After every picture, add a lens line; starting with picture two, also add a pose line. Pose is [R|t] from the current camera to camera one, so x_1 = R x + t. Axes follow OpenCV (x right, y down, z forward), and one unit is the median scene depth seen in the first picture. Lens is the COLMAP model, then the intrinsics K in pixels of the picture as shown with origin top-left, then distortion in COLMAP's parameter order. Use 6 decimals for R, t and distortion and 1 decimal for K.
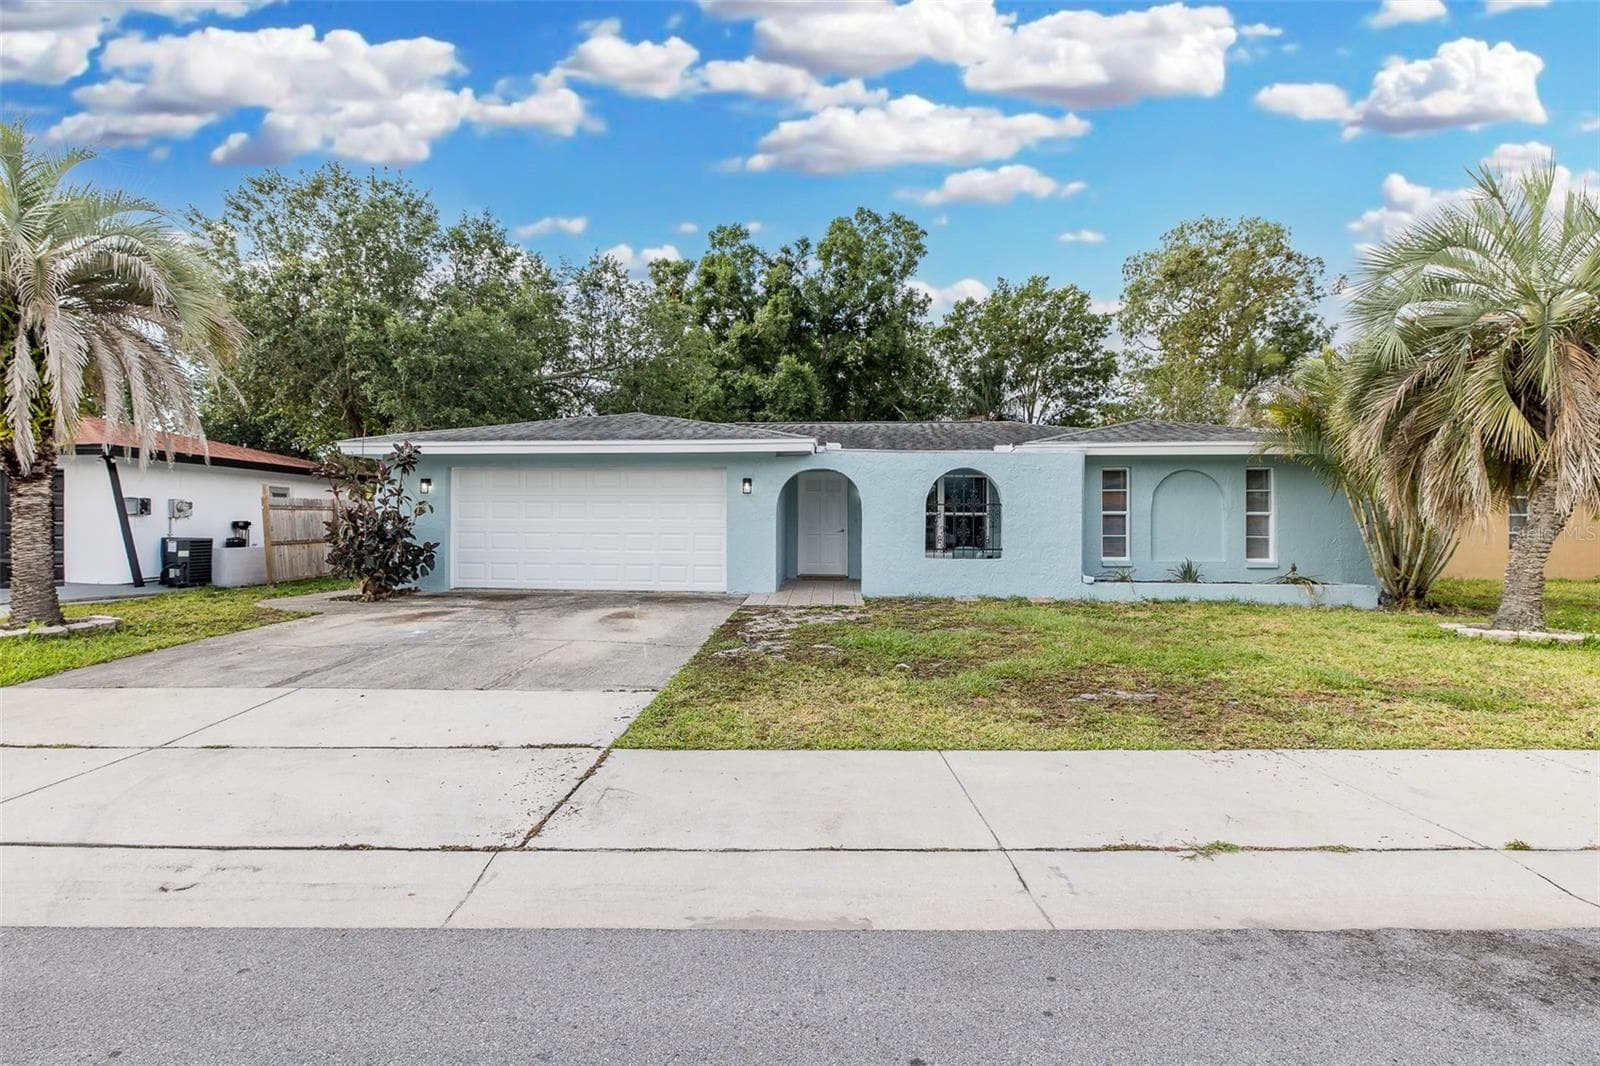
lens RADIAL K [[603.7, 0, 800.0], [0, 603.7, 533.0], [0, 0, 1]] dist [0.000262, 0.000008]
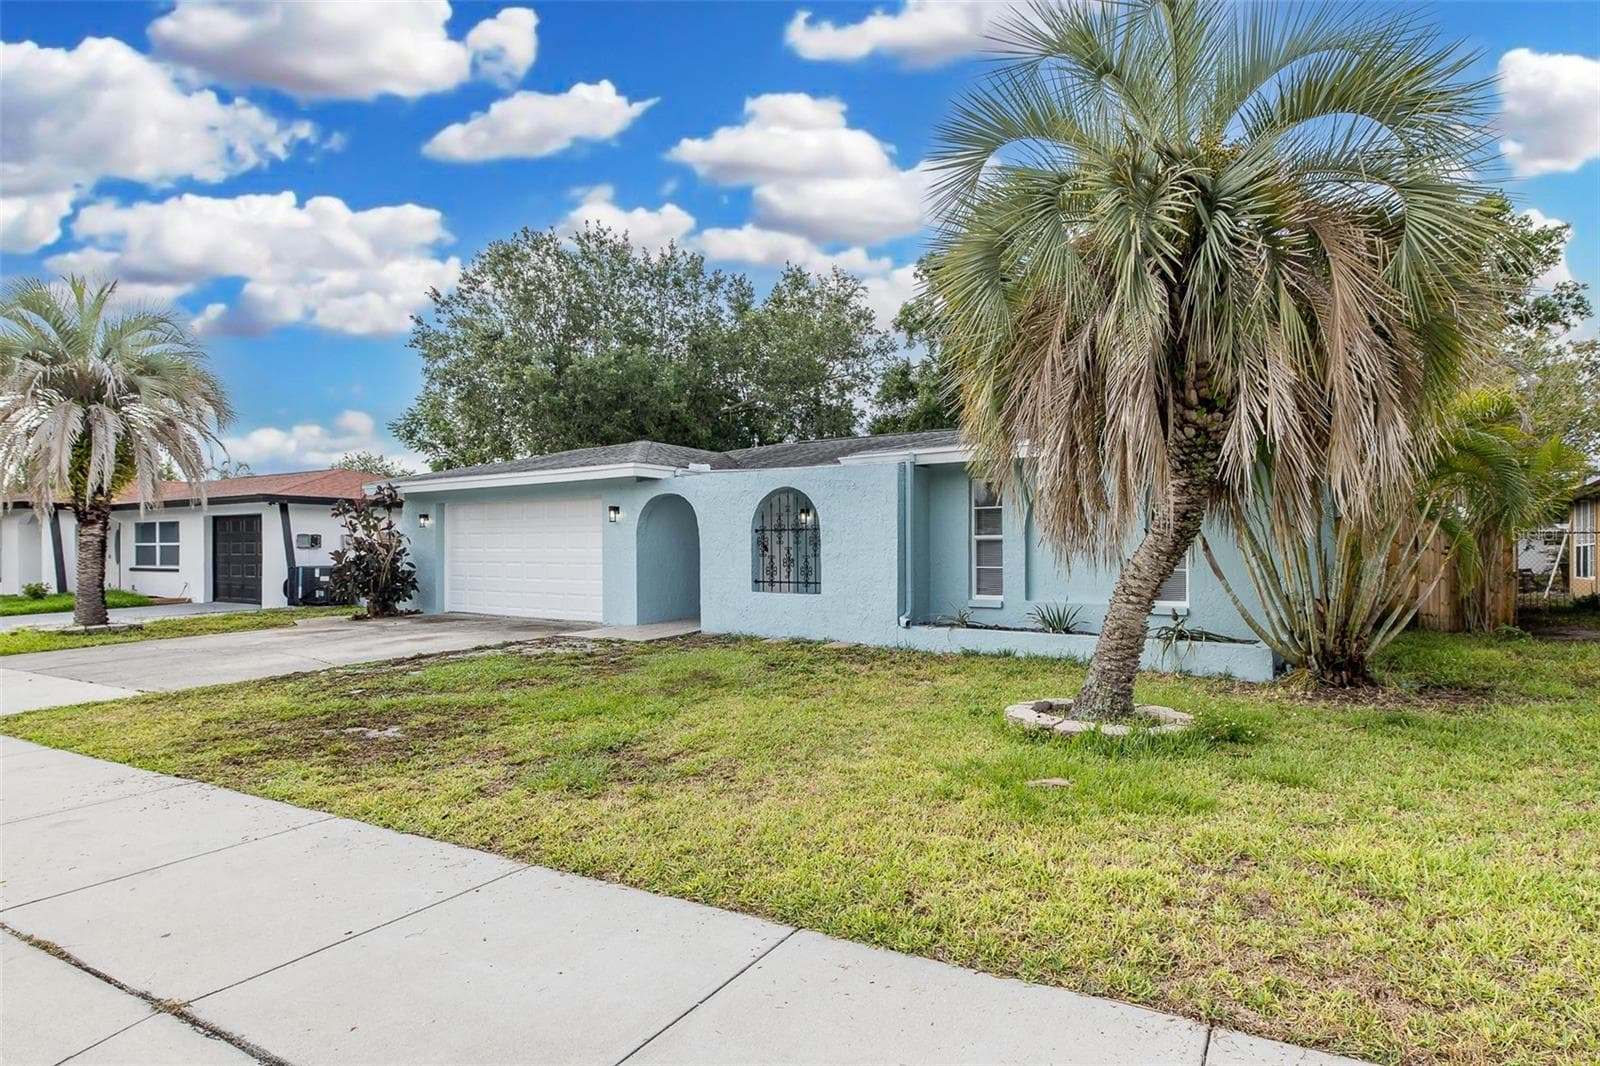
lens RADIAL K [[691.1, 0, 802.7], [0, 691.1, 564.1], [0, 0, 1]] dist [-0.001613, -0.000152]
pose [[0.922170, 0.002865, -0.386774, 0.645056], [-0.002839, 0.999996, 0.000638, 0.000749], [0.386774, 0.000510, 0.922174, 0.097192]]
